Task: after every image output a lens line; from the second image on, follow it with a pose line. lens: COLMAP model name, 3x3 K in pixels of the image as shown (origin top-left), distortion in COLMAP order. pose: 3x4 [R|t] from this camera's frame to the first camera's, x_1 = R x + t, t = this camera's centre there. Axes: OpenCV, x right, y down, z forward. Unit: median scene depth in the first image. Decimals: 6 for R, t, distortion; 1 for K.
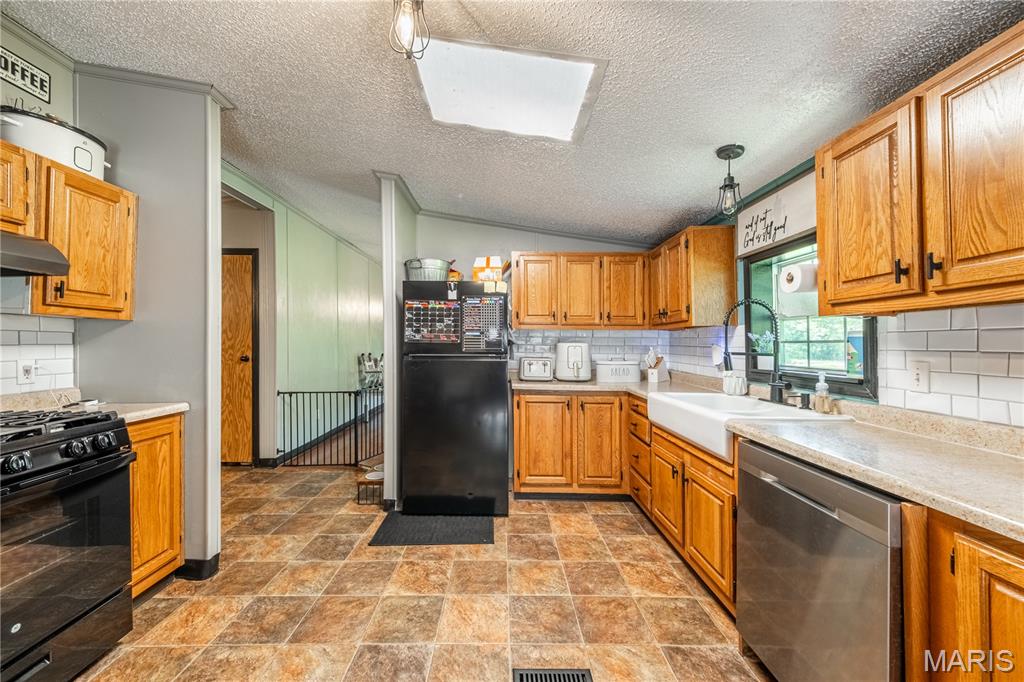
lens RADIAL K [[388.0, 0, 505.2], [0, 388.0, 340.5], [0, 0, 1]] dist [0.021238, -0.000257]
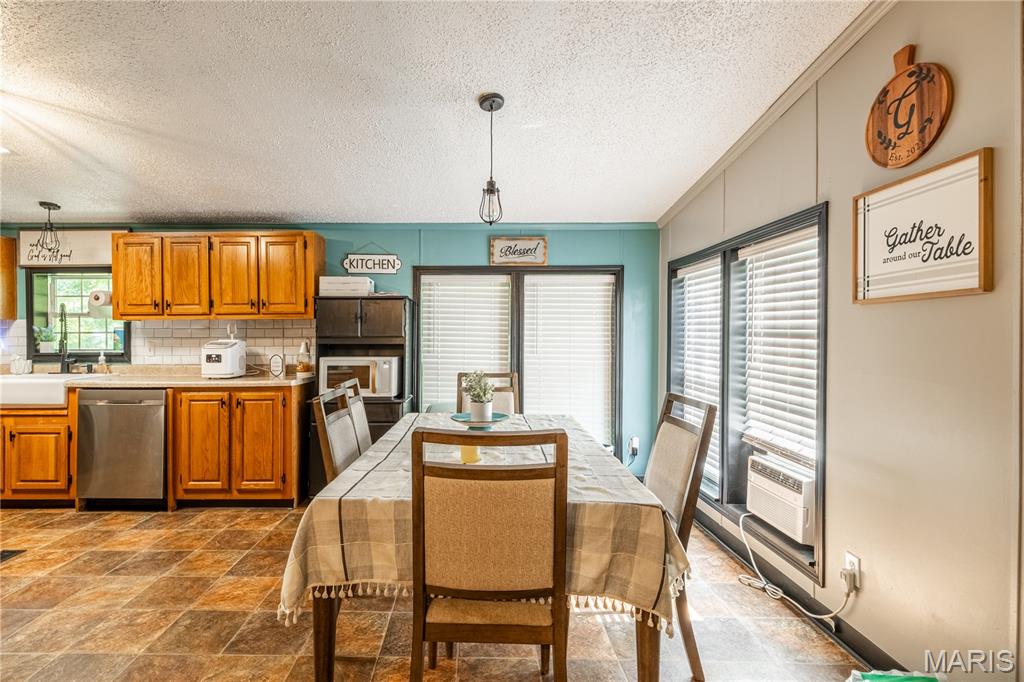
lens RADIAL K [[493.4, 0, 471.7], [0, 493.4, 334.1], [0, 0, 1]] dist [0.016089, -0.009781]
pose [[0.022125, -0.002454, 0.999752, -0.969916], [-0.008420, 0.999961, 0.002641, -0.008775], [-0.999720, -0.008476, 0.022104, -0.489386]]
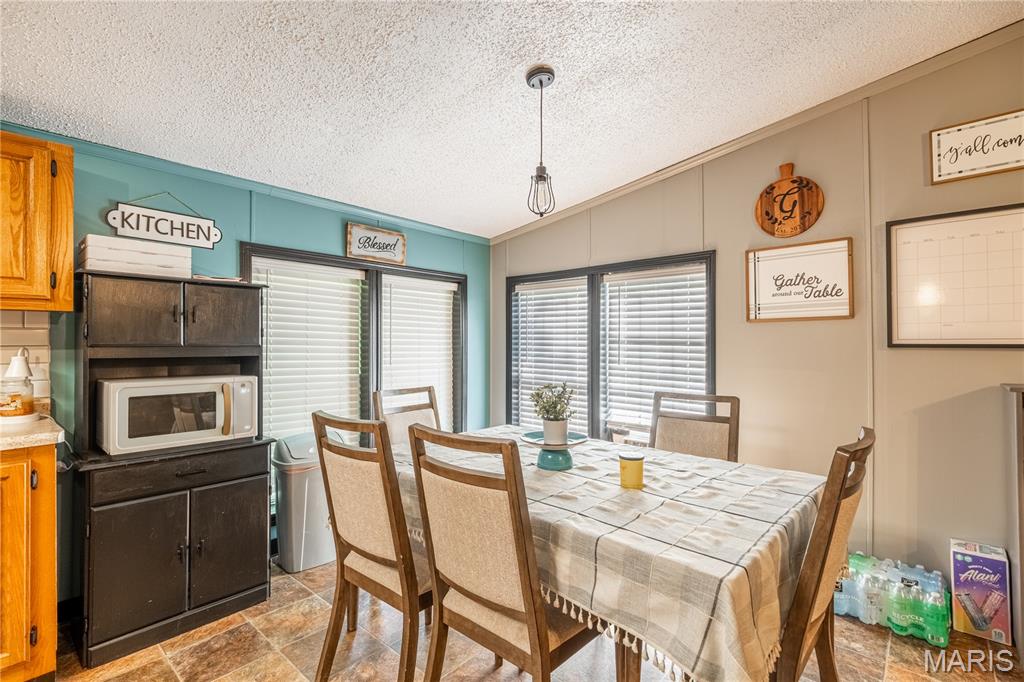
lens RADIAL K [[468.5, 0, 512.9], [0, 468.5, 337.9], [0, 0, 1]] dist [0.019079, -0.013625]
pose [[-0.743044, 0.004026, 0.669231, -0.519461], [-0.008649, 0.999841, -0.015618, 0.000638], [-0.669187, -0.017393, -0.742890, 0.103836]]
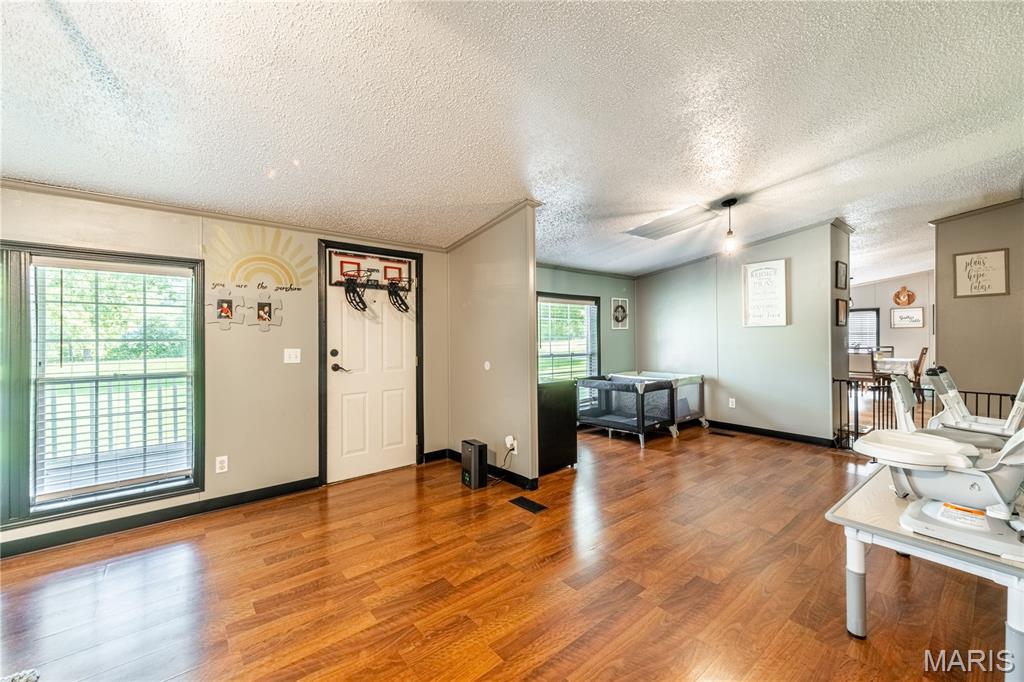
lens RADIAL K [[405.6, 0, 512.1], [0, 405.6, 336.7], [0, 0, 1]] dist [0.011654, -0.000205]
pose [[-0.636292, -0.003044, 0.771443, -0.841484], [-0.002761, 0.999995, 0.001668, 0.020716], [-0.771444, -0.001069, -0.636297, 3.696147]]
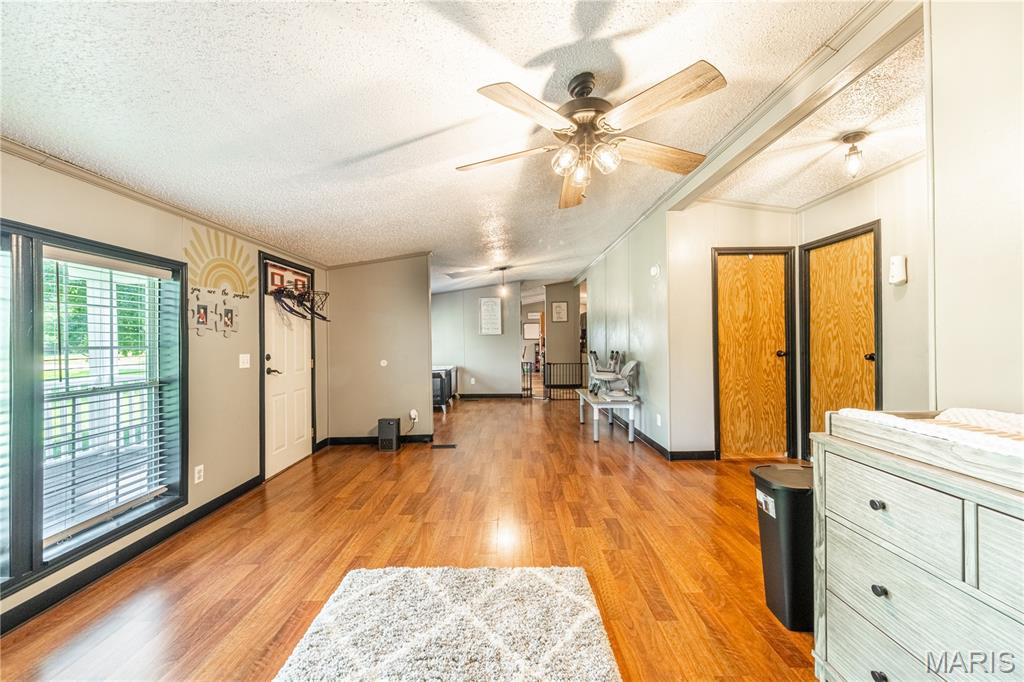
lens RADIAL K [[380.9, 0, 511.6], [0, 380.9, 337.7], [0, 0, 1]] dist [0.010326, -0.000218]
pose [[-0.999991, 0.004107, 0.000805, -0.282999], [0.004101, 0.999961, -0.007827, 0.021945], [-0.000837, -0.007823, -0.999969, 4.666332]]
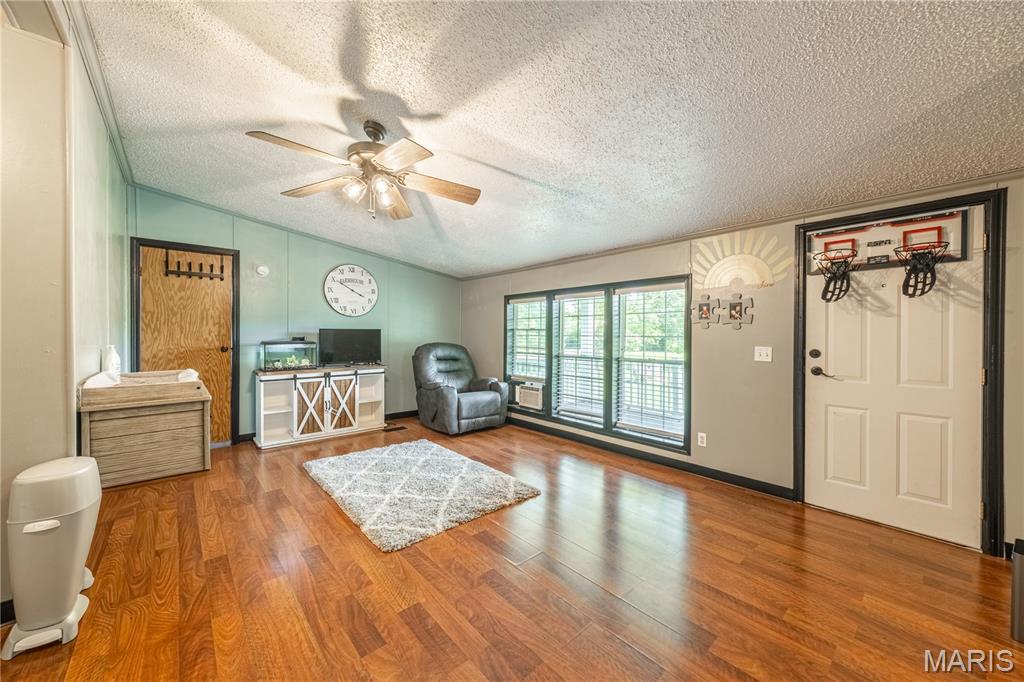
lens RADIAL K [[374.9, 0, 511.1], [0, 374.9, 337.6], [0, 0, 1]] dist [0.002383, 0.000073]
pose [[0.754147, -0.006995, 0.656668, -0.764705], [-0.001673, 0.999920, 0.012574, 0.021021], [-0.656703, -0.010581, 0.754075, 3.048784]]
